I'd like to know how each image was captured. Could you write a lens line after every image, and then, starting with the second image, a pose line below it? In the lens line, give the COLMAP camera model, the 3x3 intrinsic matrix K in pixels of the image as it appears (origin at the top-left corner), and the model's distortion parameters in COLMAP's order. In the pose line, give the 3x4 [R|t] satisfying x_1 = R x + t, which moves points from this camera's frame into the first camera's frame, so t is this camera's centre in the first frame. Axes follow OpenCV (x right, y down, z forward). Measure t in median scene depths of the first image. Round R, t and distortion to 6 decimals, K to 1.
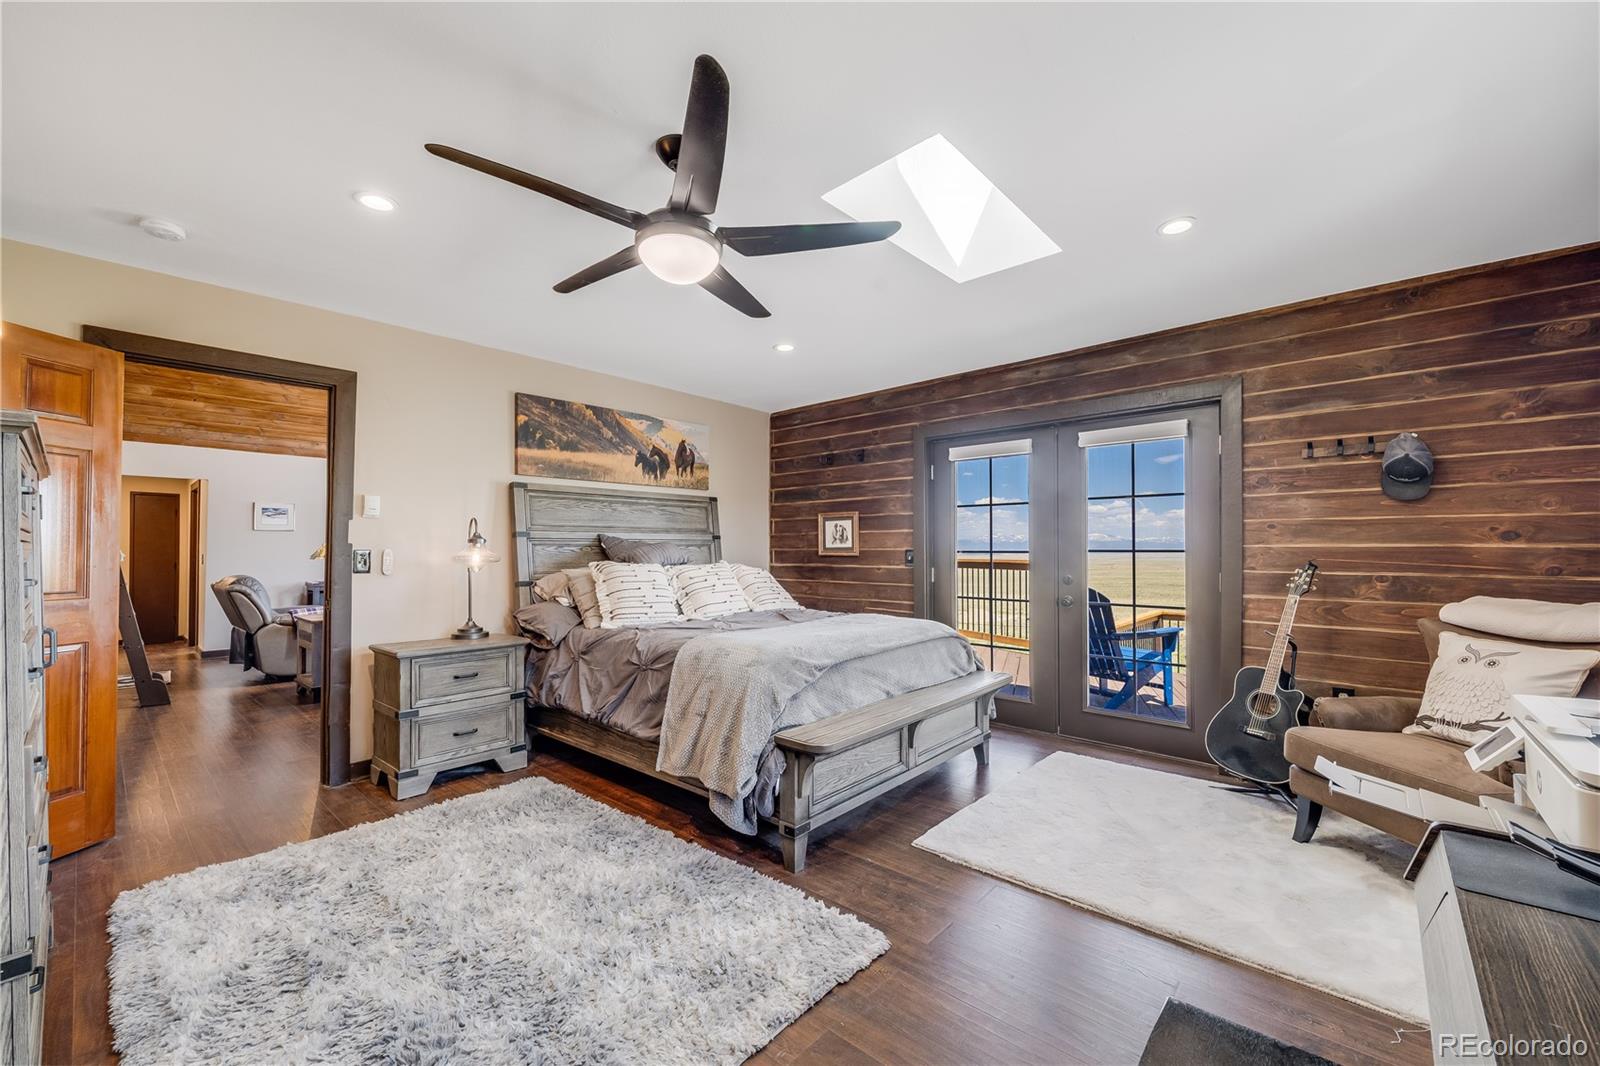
lens RADIAL K [[645.6, 0, 791.8], [0, 645.6, 535.5], [0, 0, 1]] dist [-0.004307, 0.000718]
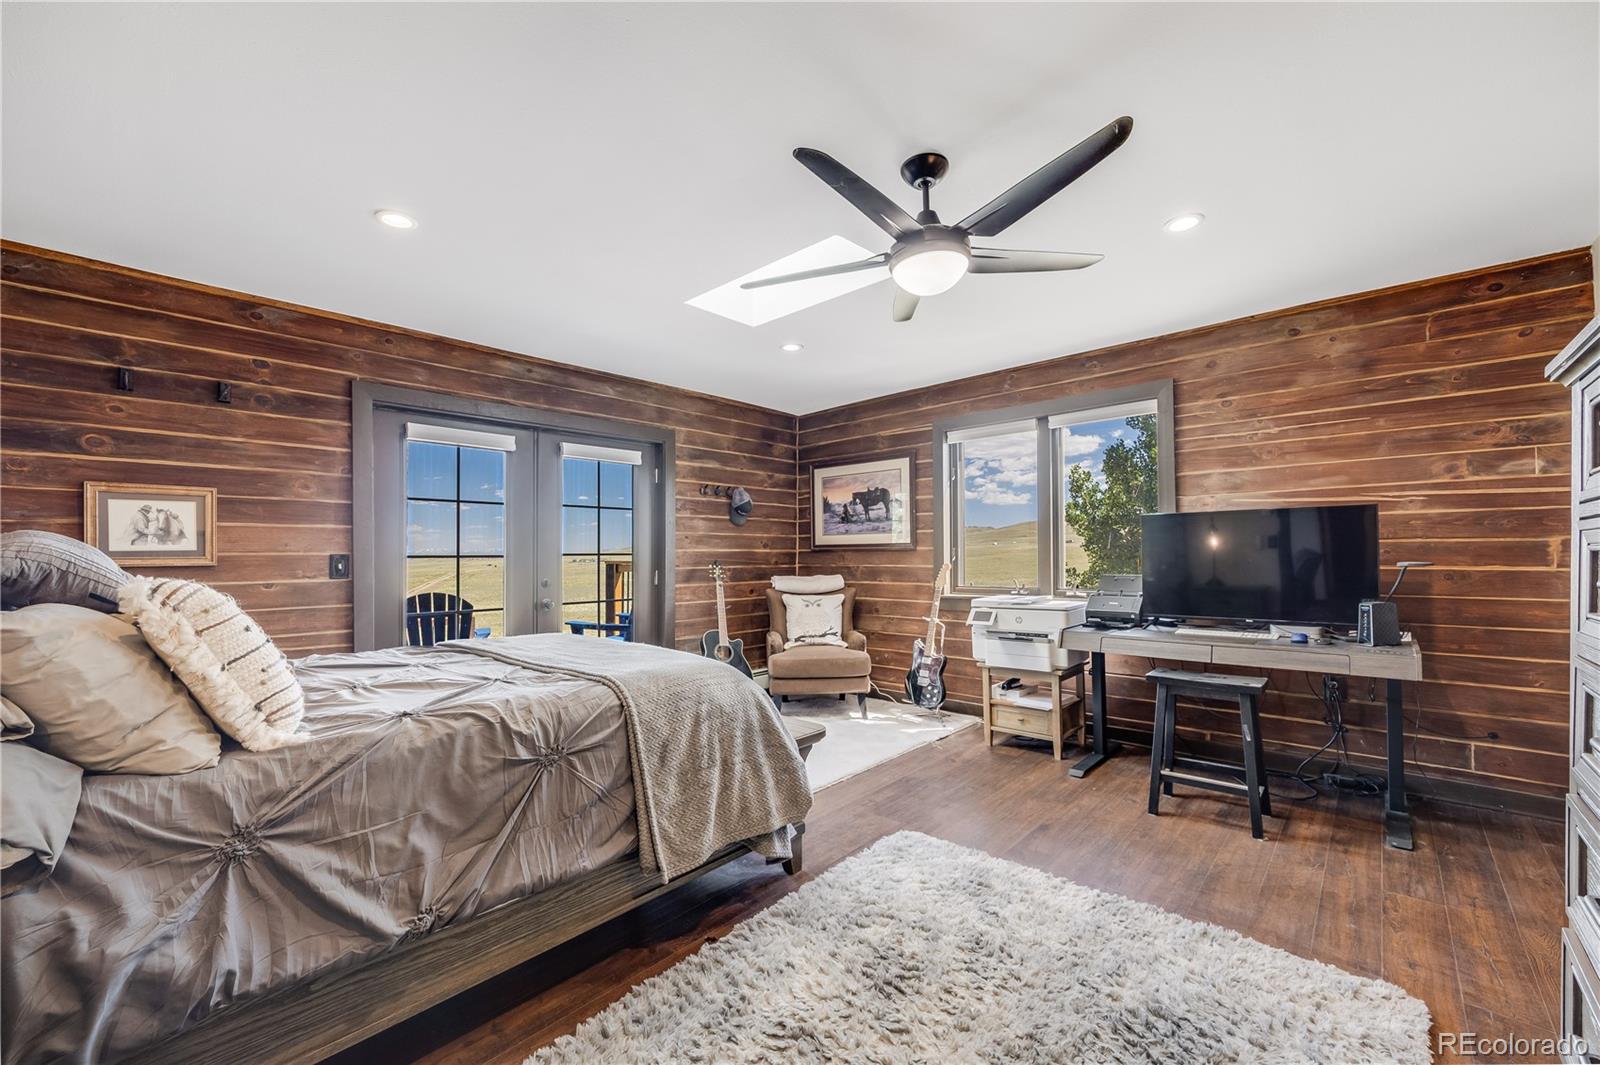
lens RADIAL K [[645.6, 0, 815.6], [0, 645.6, 544.3], [0, 0, 1]] dist [-0.004307, 0.000718]
pose [[-0.015767, 0.017482, 0.999723, -0.525521], [-0.014303, 0.999741, -0.017708, 0.016930], [-0.999773, -0.014578, -0.015513, 0.515718]]
